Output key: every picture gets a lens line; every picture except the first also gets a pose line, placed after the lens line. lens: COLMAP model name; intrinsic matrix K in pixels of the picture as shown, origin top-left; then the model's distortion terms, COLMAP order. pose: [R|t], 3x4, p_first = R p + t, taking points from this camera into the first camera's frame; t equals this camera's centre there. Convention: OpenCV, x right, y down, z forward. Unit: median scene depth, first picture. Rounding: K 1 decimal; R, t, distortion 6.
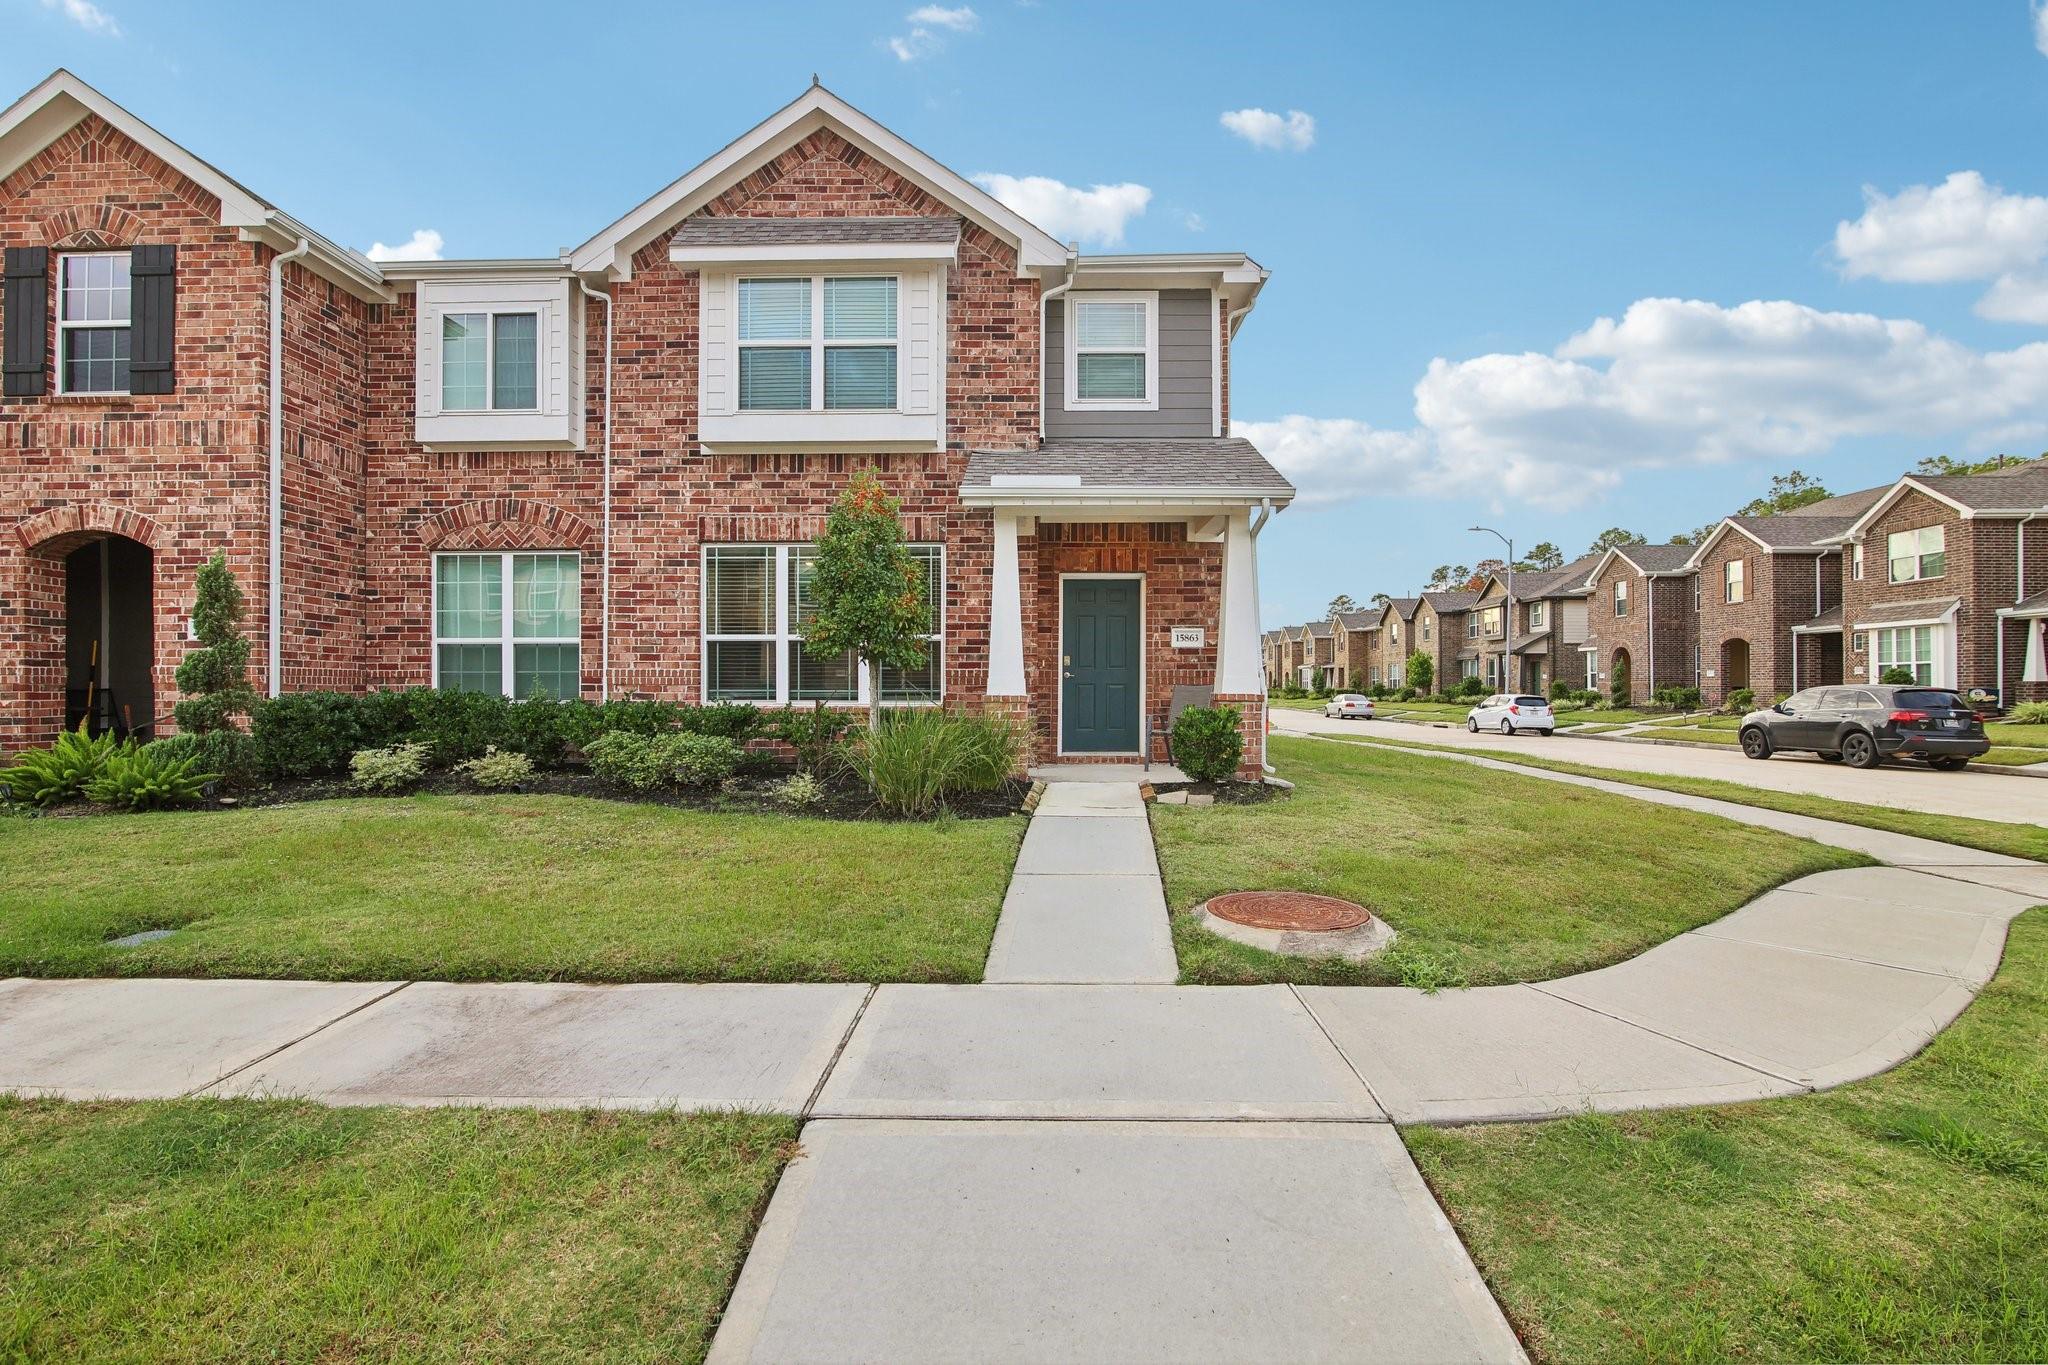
lens RADIAL K [[943.6, 0, 1023.4], [0, 943.6, 689.6], [0, 0, 1]] dist [-0.017026, 0.000562]
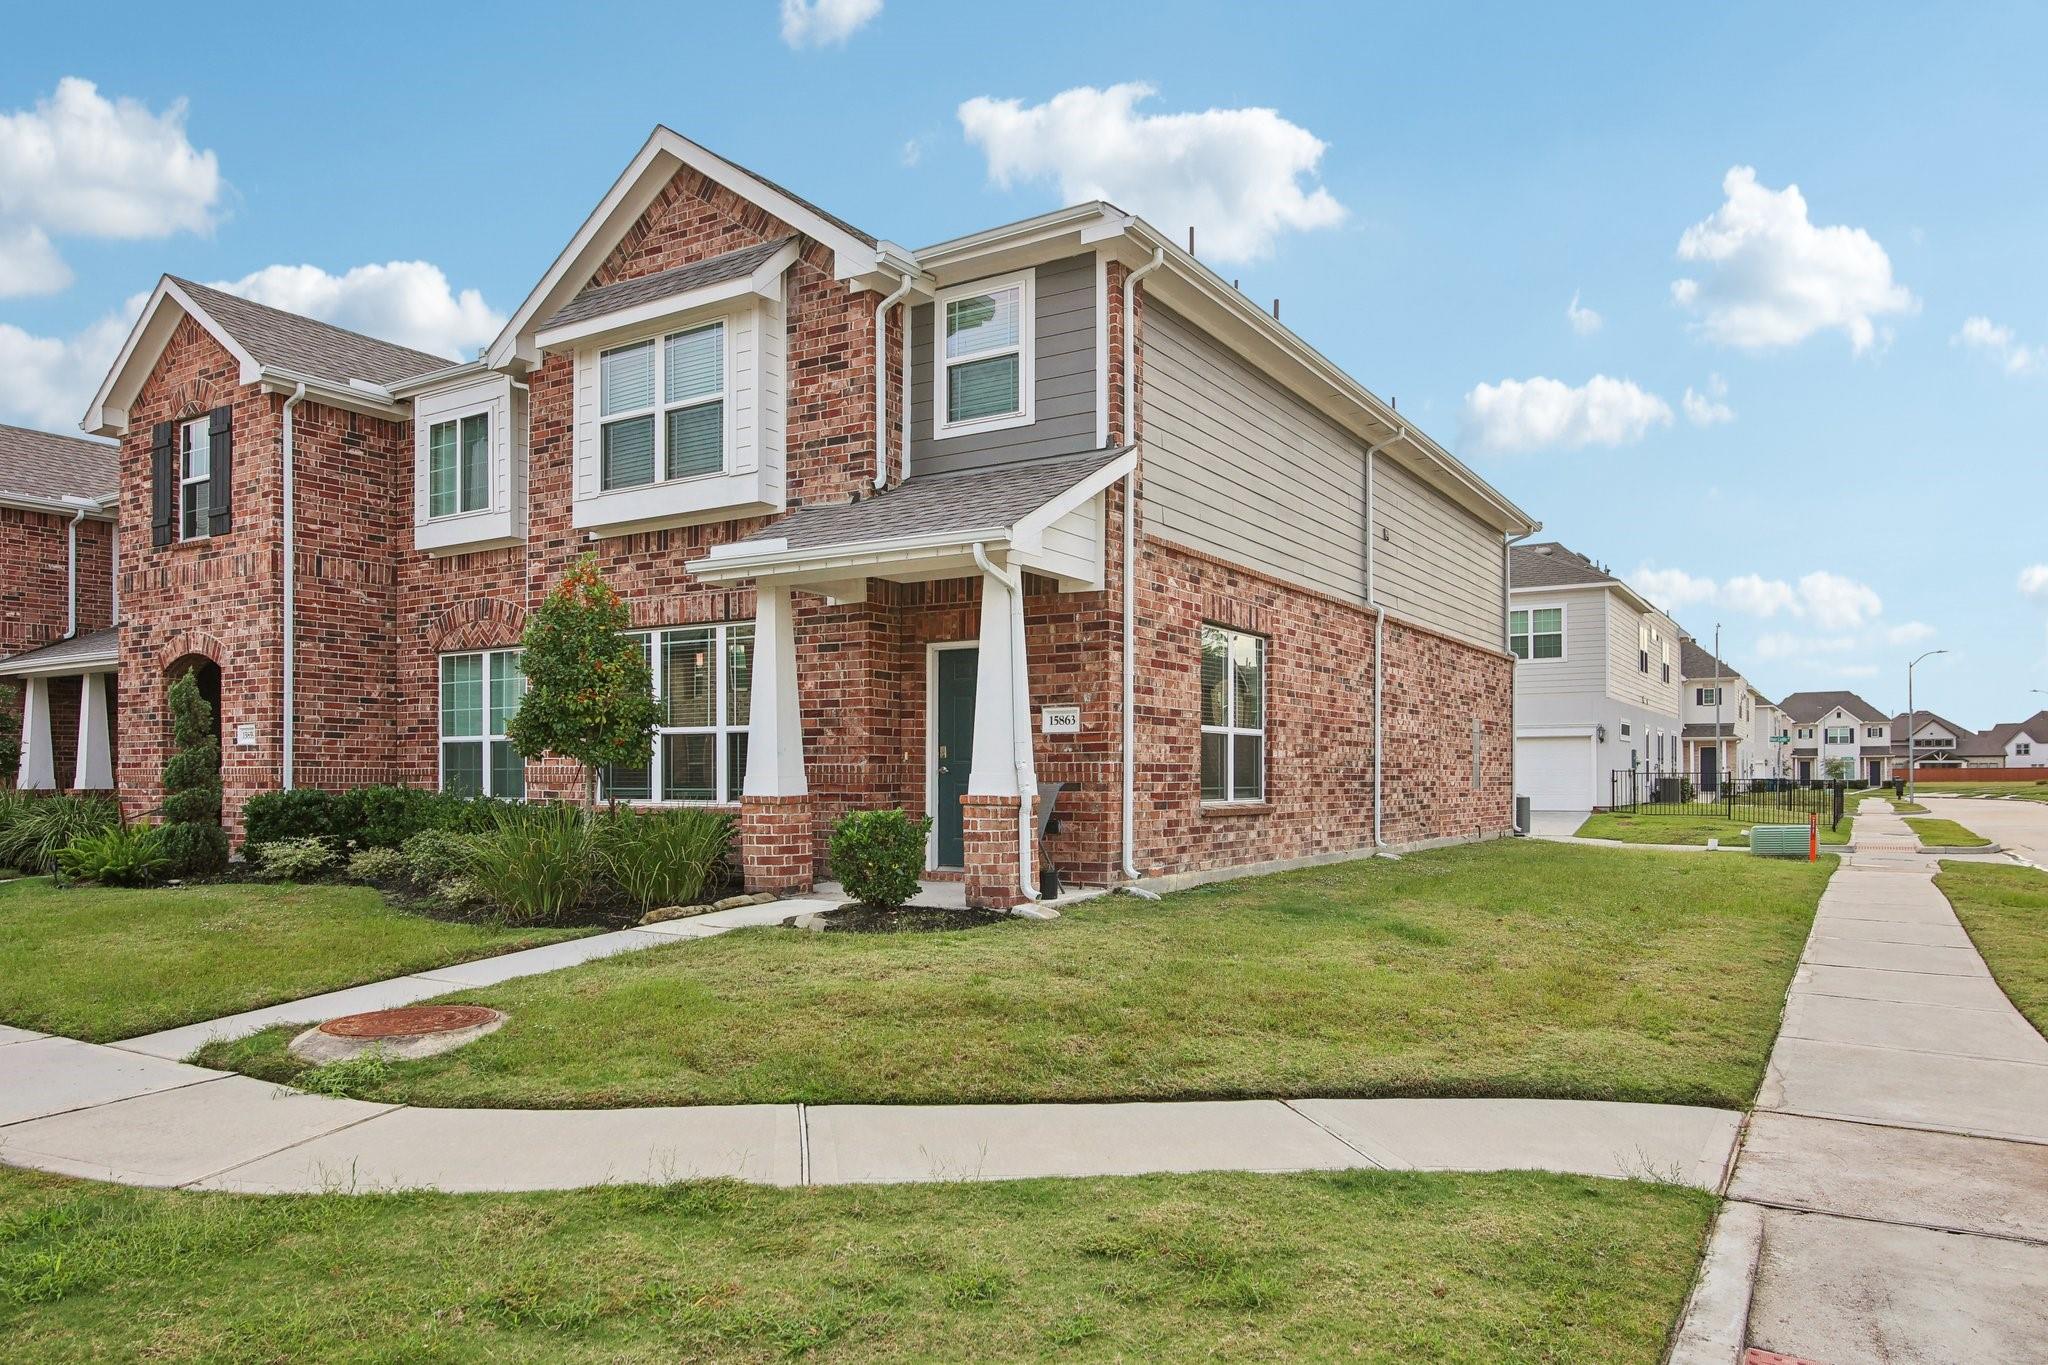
lens RADIAL K [[1348.9, 0, 1027.8], [0, 1348.9, 768.4], [0, 0, 1]] dist [-0.004314, 0.000658]
pose [[0.858738, -0.005455, -0.512385, 0.732904], [0.001343, 0.999964, -0.008395, -0.007535], [0.512413, 0.006521, 0.858715, 0.059549]]
